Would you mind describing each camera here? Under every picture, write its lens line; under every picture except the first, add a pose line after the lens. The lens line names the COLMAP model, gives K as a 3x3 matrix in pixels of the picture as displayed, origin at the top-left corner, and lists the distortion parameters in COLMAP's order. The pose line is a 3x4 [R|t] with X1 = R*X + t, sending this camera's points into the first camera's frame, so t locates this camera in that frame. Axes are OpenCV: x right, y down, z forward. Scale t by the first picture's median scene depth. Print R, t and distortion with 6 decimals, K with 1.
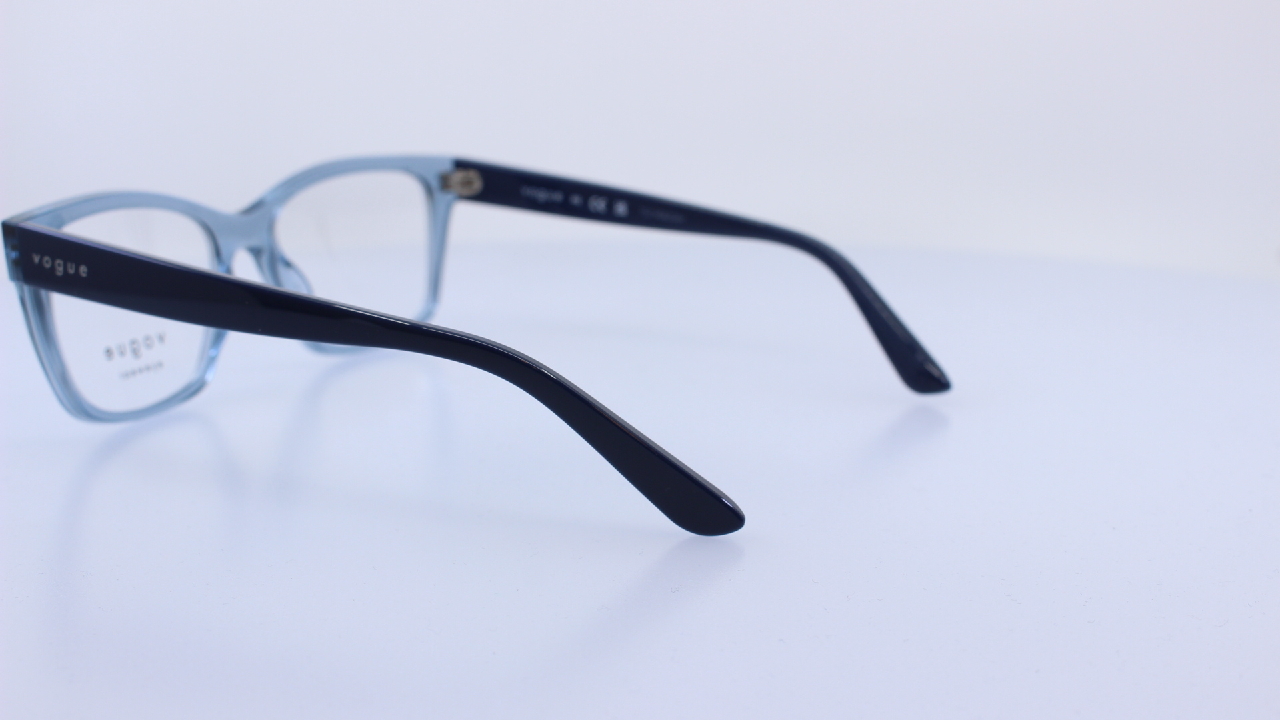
lens RADIAL K [[1667.5, 0, 640.0], [0, 1667.5, 360.0], [0, 0, 1]] dist [-0.120017, -0.005944]
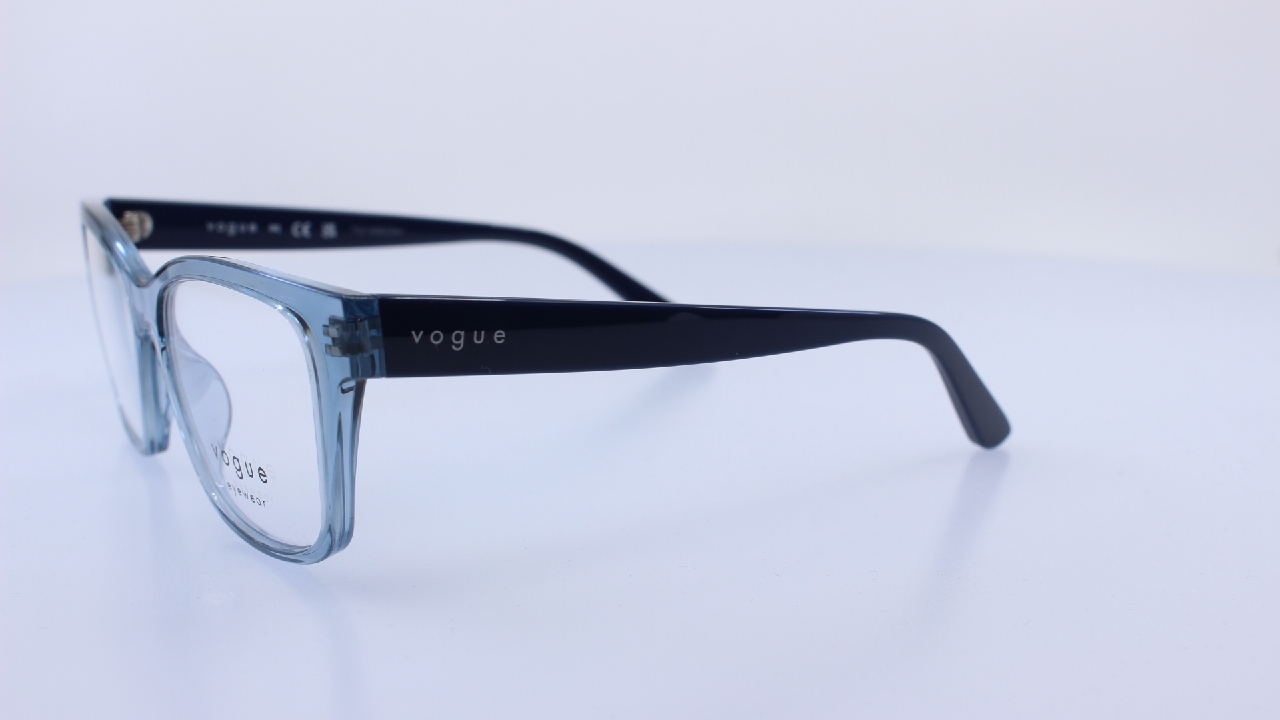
lens RADIAL K [[1667.5, 0, 640.0], [0, 1667.5, 360.0], [0, 0, 1]] dist [-0.120017, -0.005944]
pose [[0.496115, -0.180712, 0.849242, -0.760659], [0.183231, 0.977864, 0.101041, -0.086047], [-0.848703, 0.105479, 0.518245, 0.396215]]
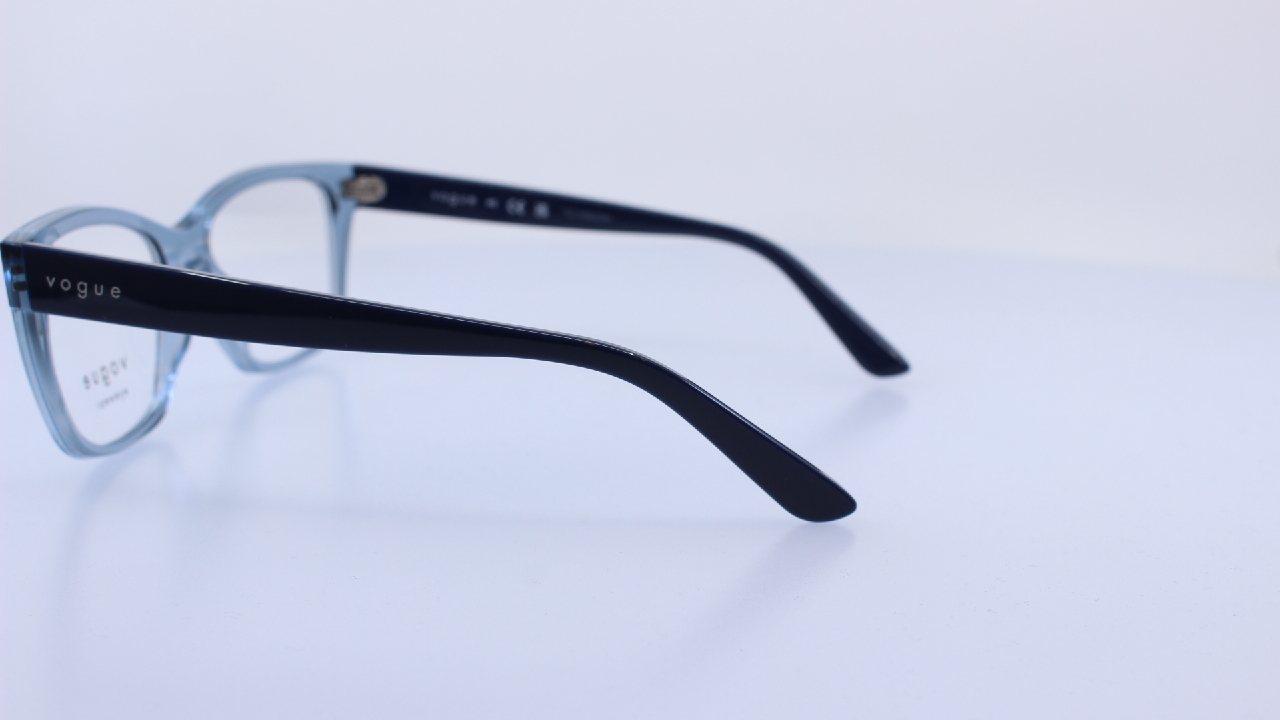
lens RADIAL K [[1667.5, 0, 640.0], [0, 1667.5, 360.0], [0, 0, 1]] dist [-0.120017, -0.005944]
pose [[0.966575, -0.052911, 0.250864, -0.219190], [0.052964, 0.998575, 0.006544, -0.005089], [-0.250853, 0.006961, 0.968000, 0.021250]]
